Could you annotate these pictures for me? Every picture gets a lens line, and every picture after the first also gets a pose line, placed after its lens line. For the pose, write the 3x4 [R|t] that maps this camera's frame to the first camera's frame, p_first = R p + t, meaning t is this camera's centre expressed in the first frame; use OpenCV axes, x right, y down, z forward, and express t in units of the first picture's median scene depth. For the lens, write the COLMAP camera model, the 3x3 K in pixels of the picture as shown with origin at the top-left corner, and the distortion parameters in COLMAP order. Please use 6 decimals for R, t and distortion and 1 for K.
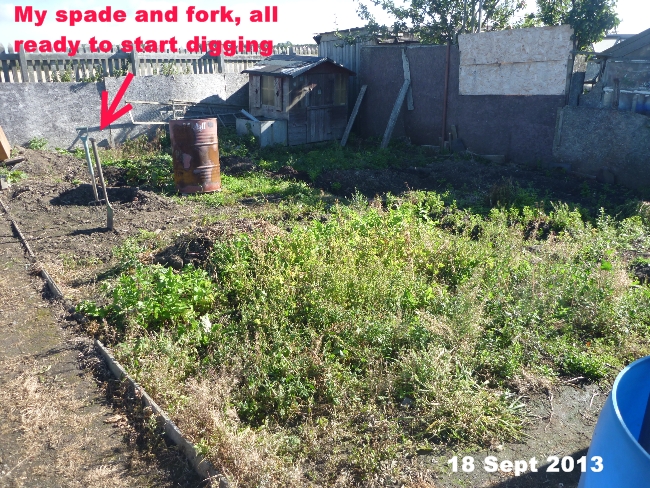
lens RADIAL K [[539.9, 0, 325.0], [0, 539.9, 244.0], [0, 0, 1]] dist [-0.011459, -0.001407]
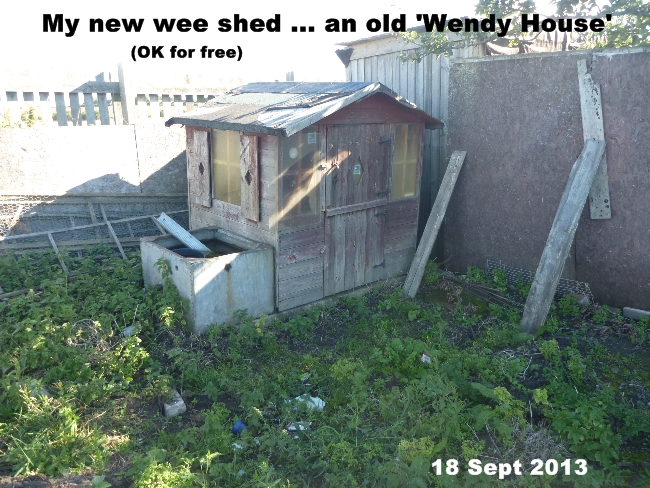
lens RADIAL K [[539.9, 0, 325.0], [0, 539.9, 244.0], [0, 0, 1]] dist [-0.011459, -0.001407]
pose [[0.999912, -0.000547, -0.013273, -0.028065], [-0.000614, 0.996181, -0.087313, -0.191959], [0.013270, 0.087314, 0.996092, 0.605674]]
